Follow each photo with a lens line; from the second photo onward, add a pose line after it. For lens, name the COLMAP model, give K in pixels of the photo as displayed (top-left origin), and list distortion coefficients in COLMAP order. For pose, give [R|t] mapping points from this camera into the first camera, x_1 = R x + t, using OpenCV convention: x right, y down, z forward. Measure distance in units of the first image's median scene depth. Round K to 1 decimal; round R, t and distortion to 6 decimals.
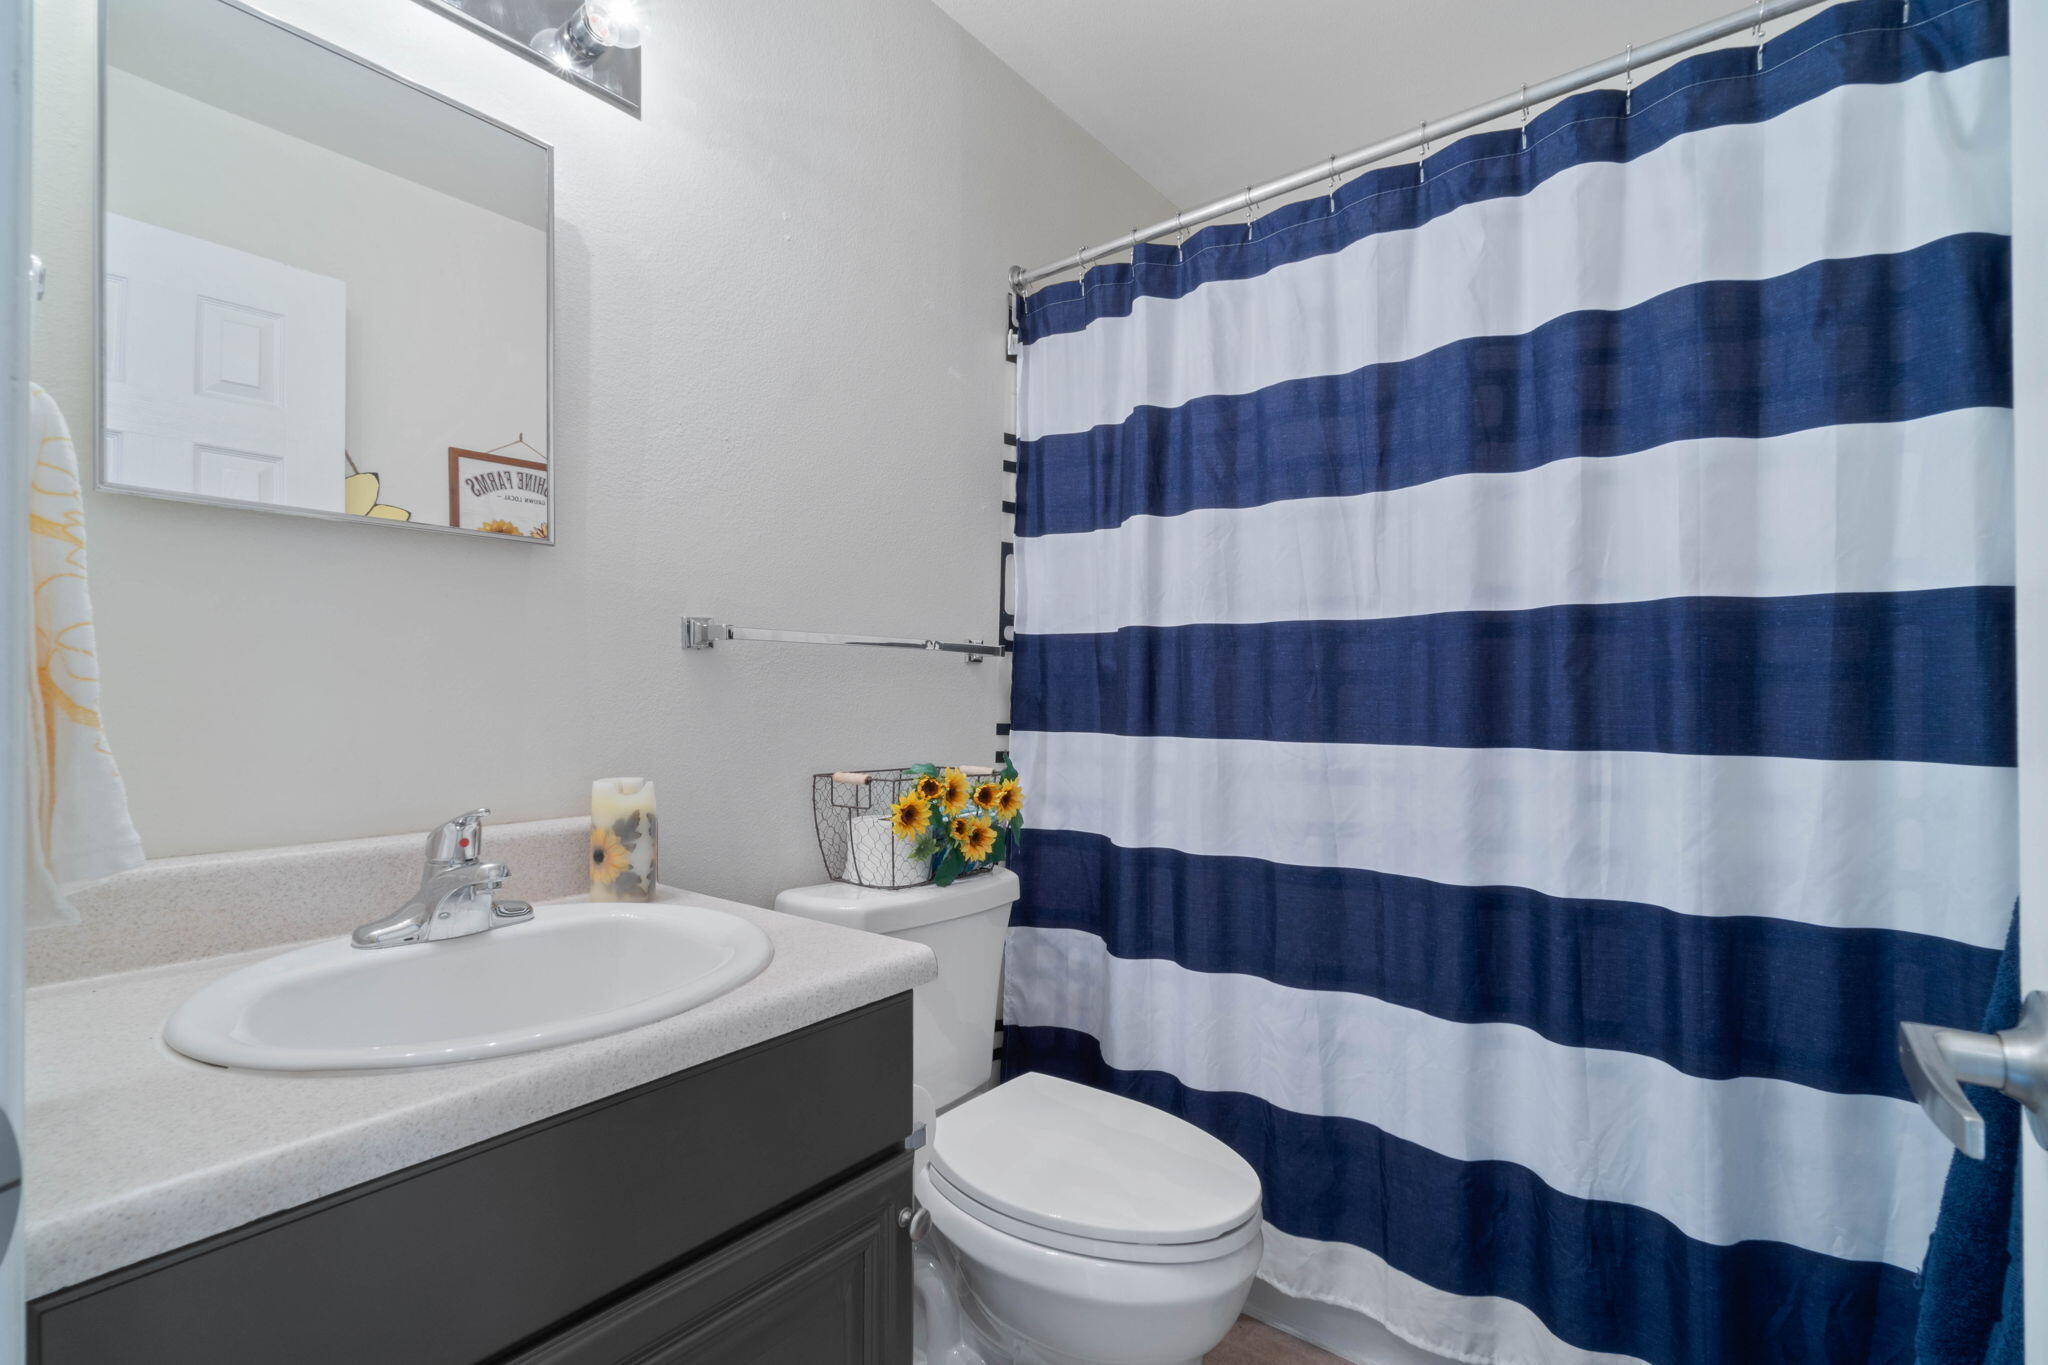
lens RADIAL K [[956.8, 0, 1025.6], [0, 956.8, 696.3], [0, 0, 1]] dist [-0.001039, -0.000133]
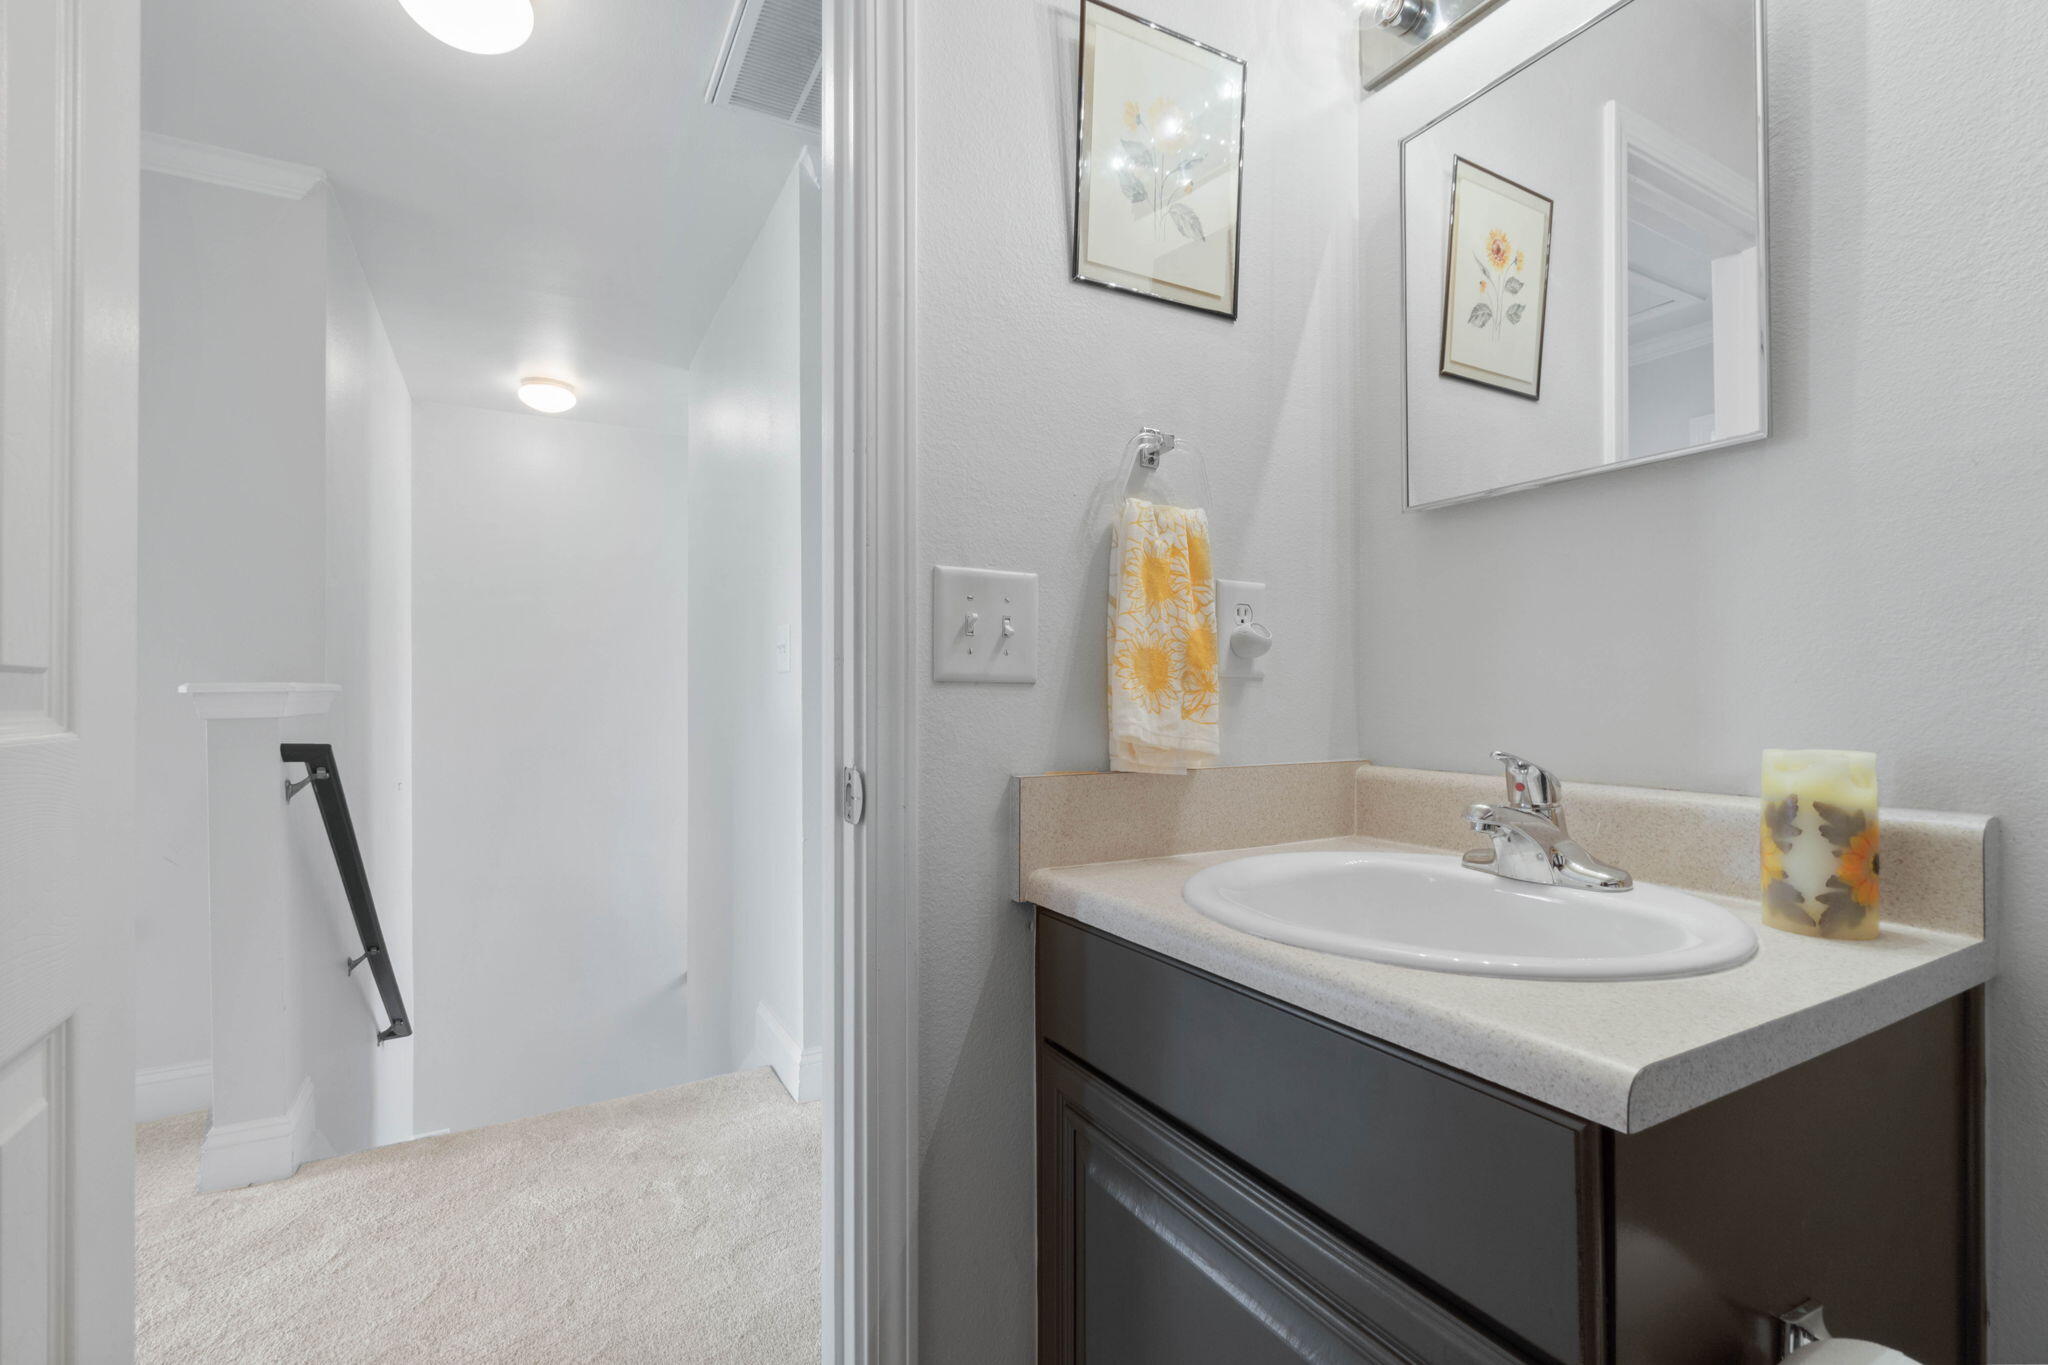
lens RADIAL K [[890.4, 0, 1010.5], [0, 890.4, 686.6], [0, 0, 1]] dist [-0.000711, 0.000077]
pose [[-0.397578, -0.006017, -0.917549, 0.464017], [0.009558, 0.999897, -0.010699, 0.043812], [0.917518, -0.013024, -0.397480, 0.807298]]
